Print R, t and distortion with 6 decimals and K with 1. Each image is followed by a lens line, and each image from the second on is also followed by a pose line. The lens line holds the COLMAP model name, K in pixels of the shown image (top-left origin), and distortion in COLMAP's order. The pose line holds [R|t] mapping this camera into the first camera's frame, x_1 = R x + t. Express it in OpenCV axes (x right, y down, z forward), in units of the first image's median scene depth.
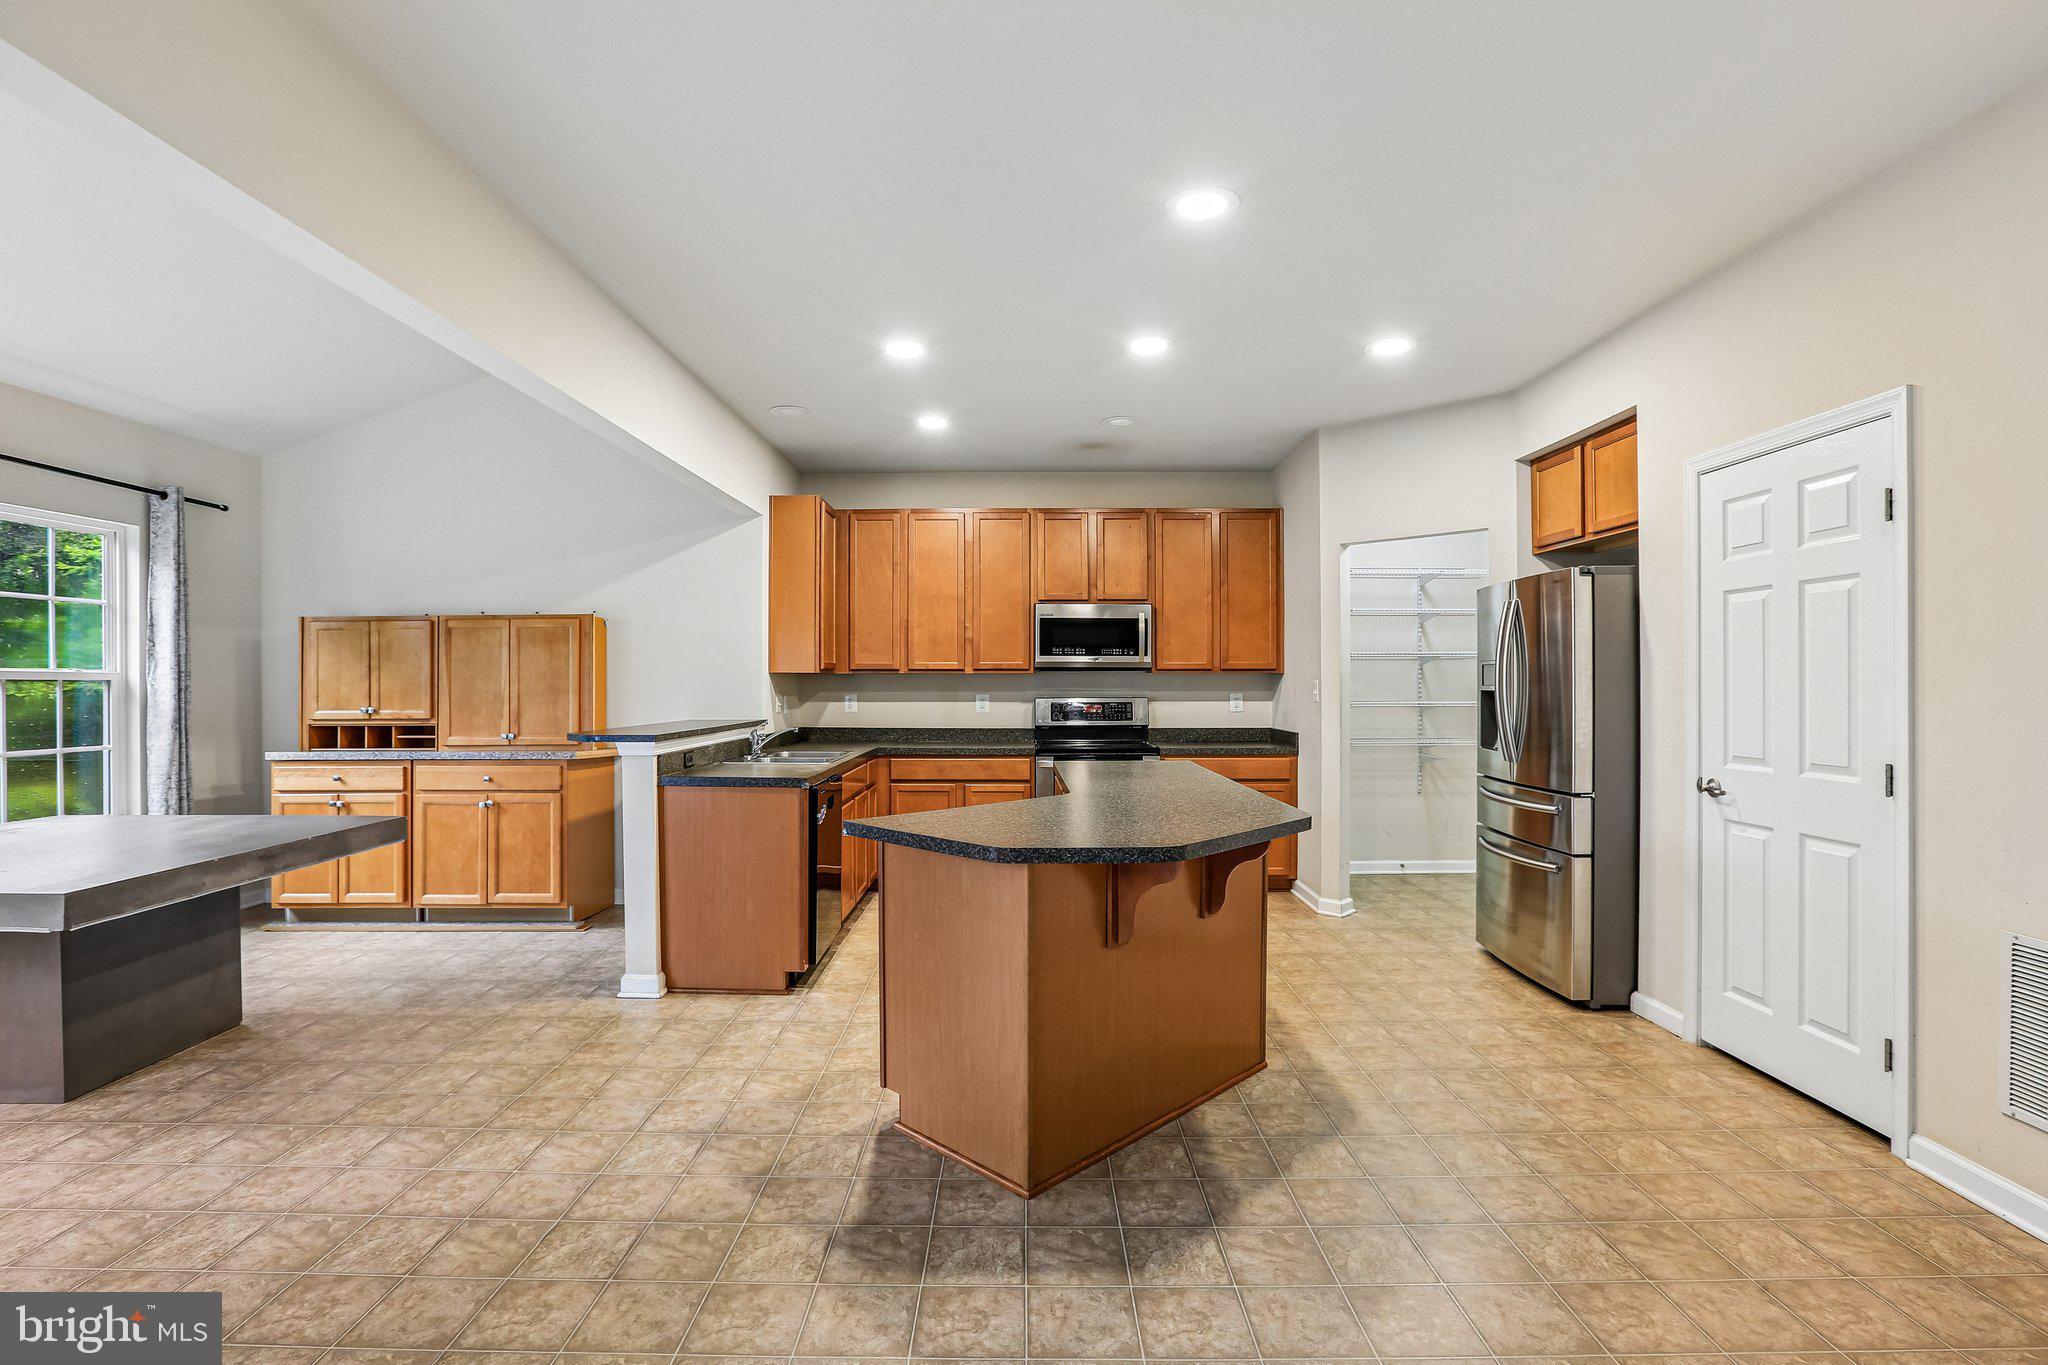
lens RADIAL K [[962.1, 0, 1013.9], [0, 962.1, 687.3], [0, 0, 1]] dist [-0.040430, 0.014565]
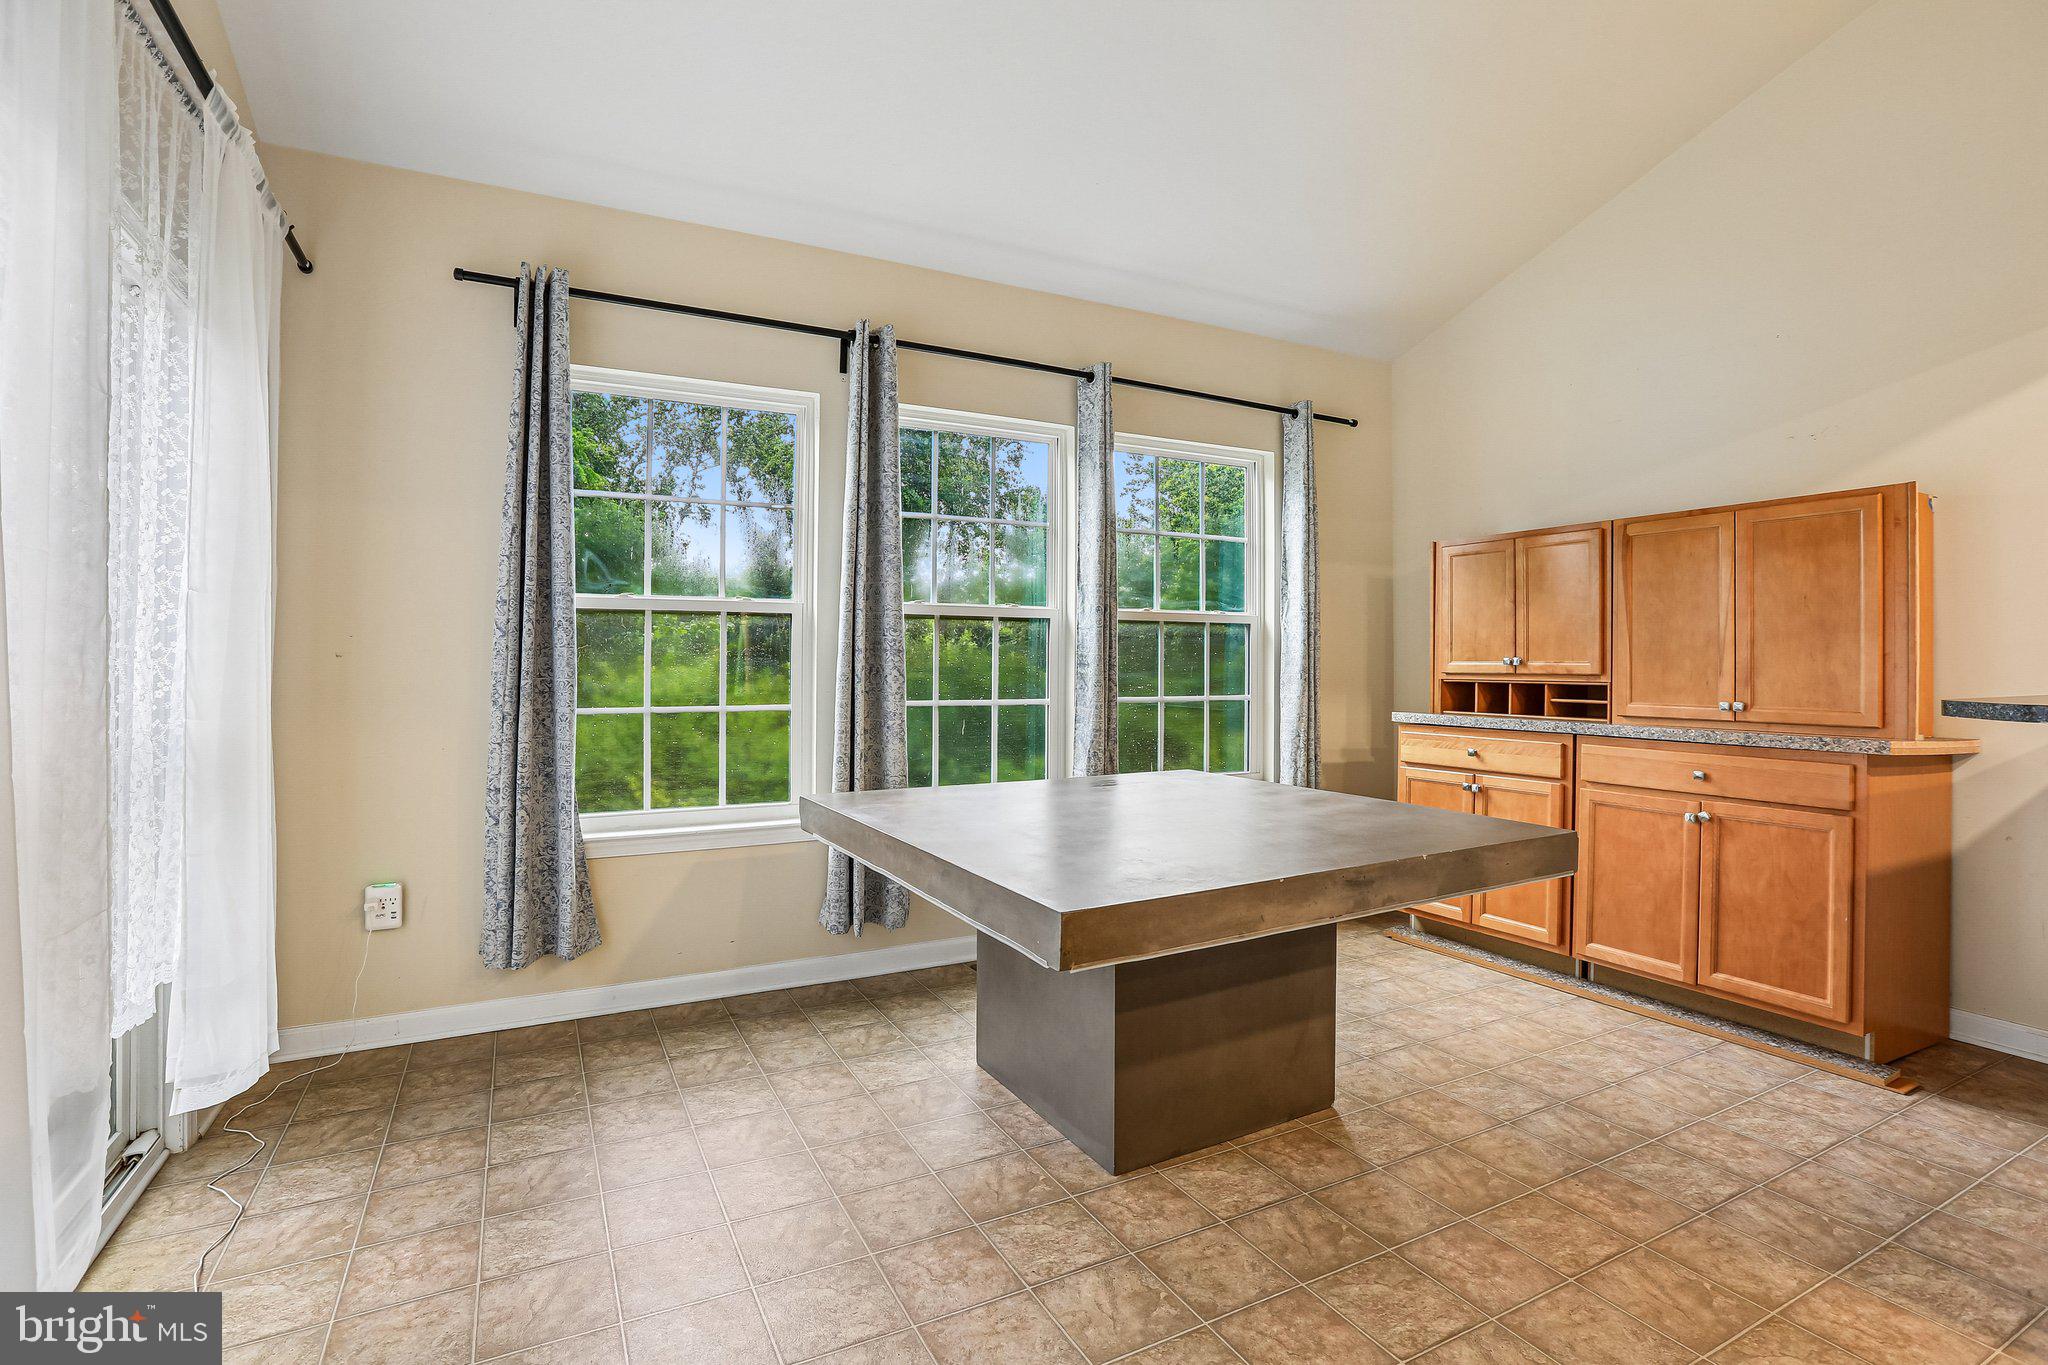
lens RADIAL K [[962.1, 0, 1025.5], [0, 962.1, 655.8], [0, 0, 1]] dist [-0.040430, 0.014565]
pose [[0.483905, 0.002216, -0.875118, -0.225007], [-0.008765, 0.999959, -0.002315, 0.024907], [0.875077, 0.008790, 0.483905, 0.321235]]
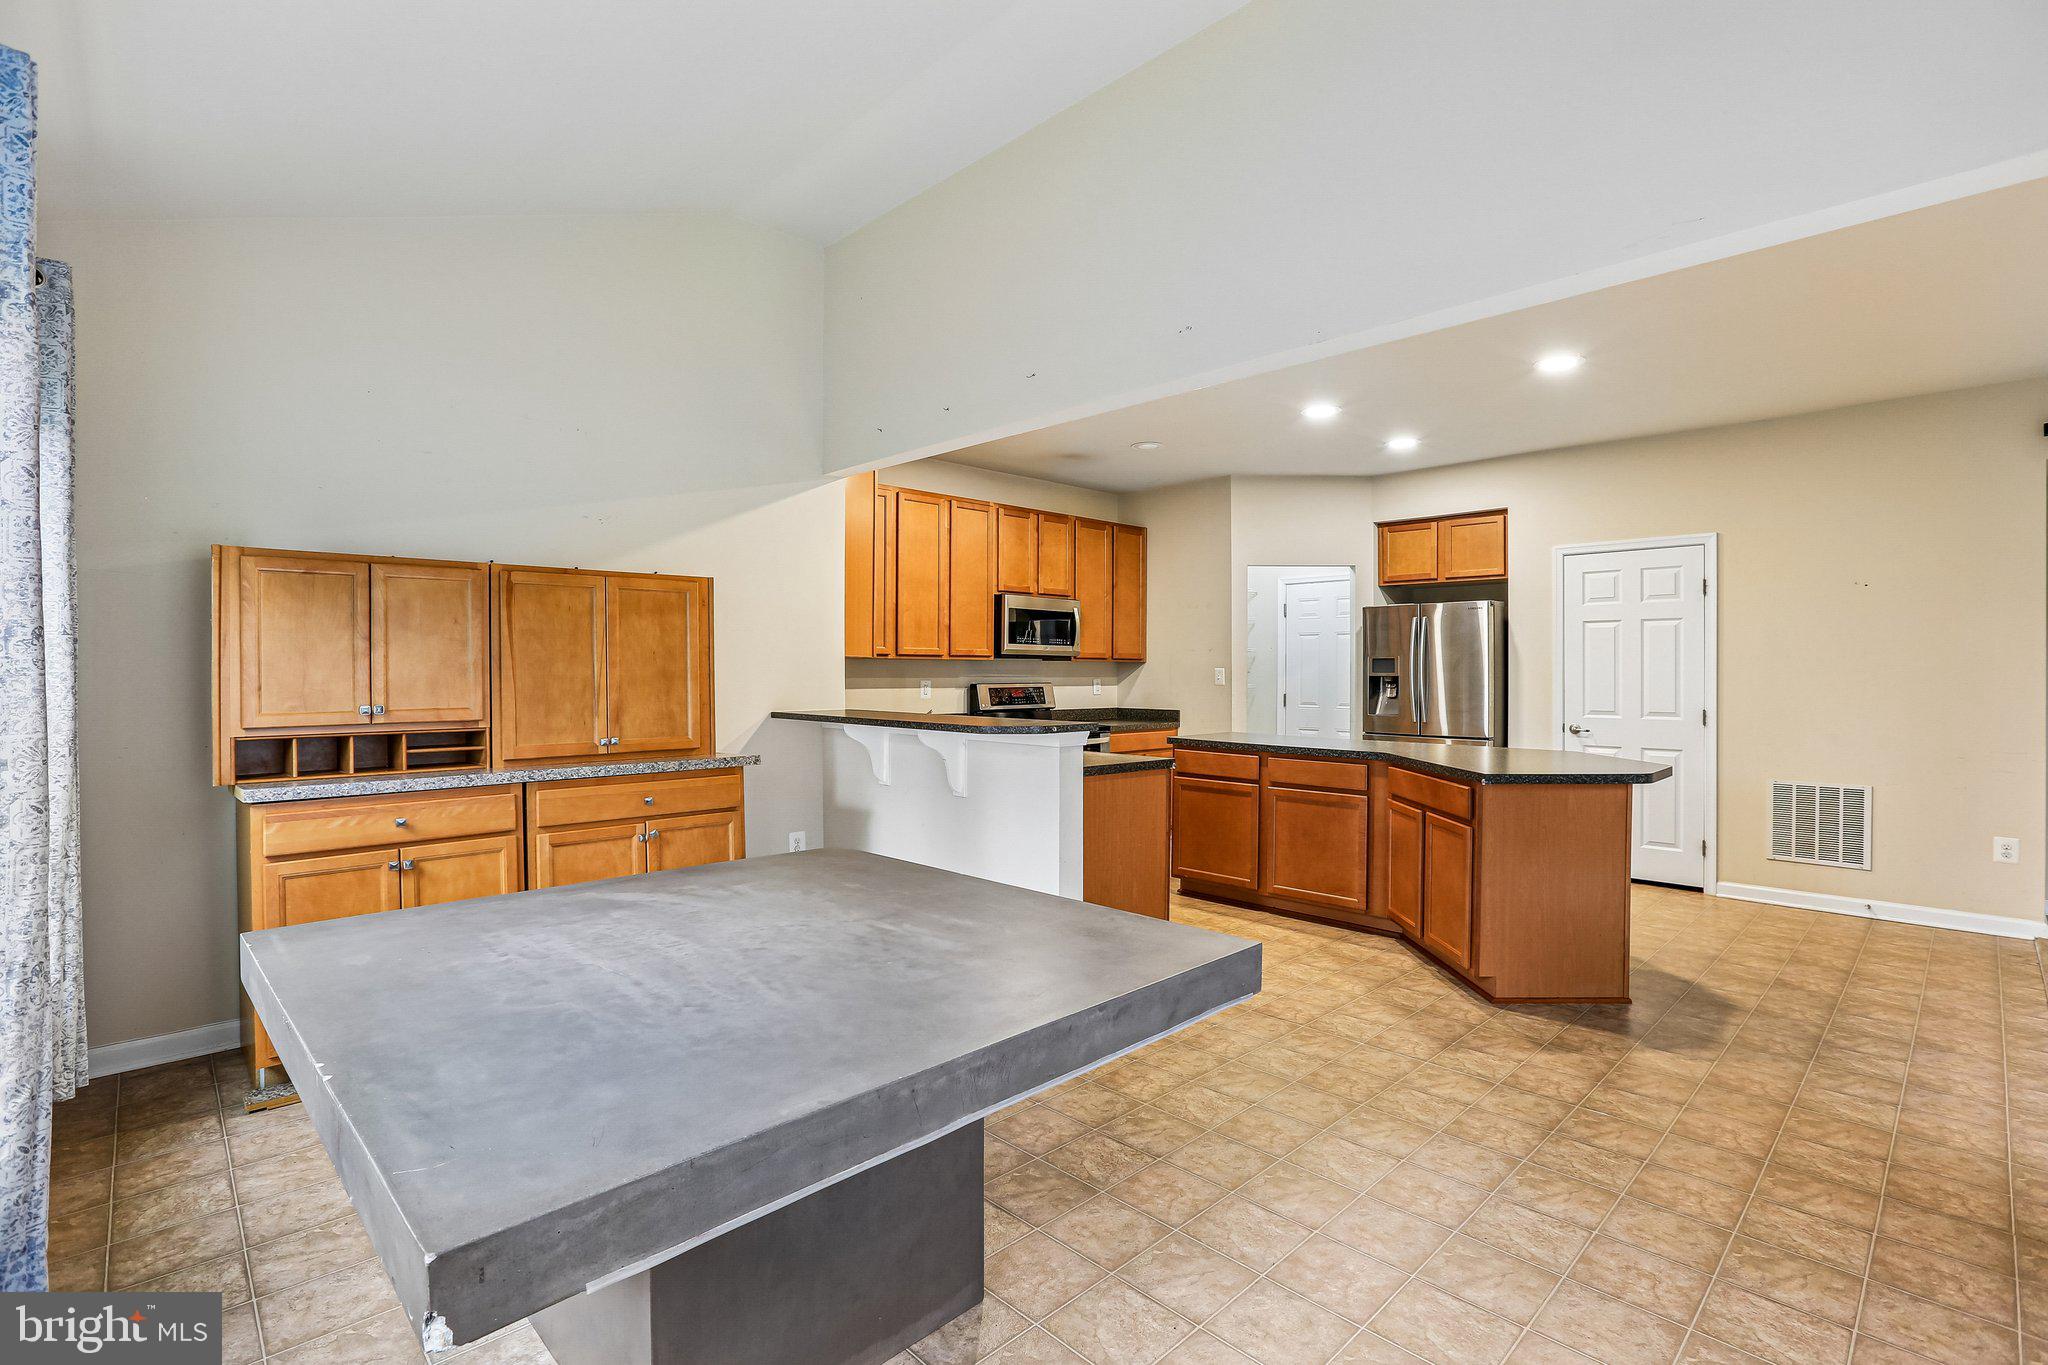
lens RADIAL K [[962.1, 0, 1022.0], [0, 962.1, 667.4], [0, 0, 1]] dist [-0.040430, 0.014565]
pose [[0.711327, 0.005655, 0.702839, -0.811083], [-0.000236, 0.999969, -0.007807, 0.001771], [-0.702862, 0.005387, 0.711306, 0.275644]]
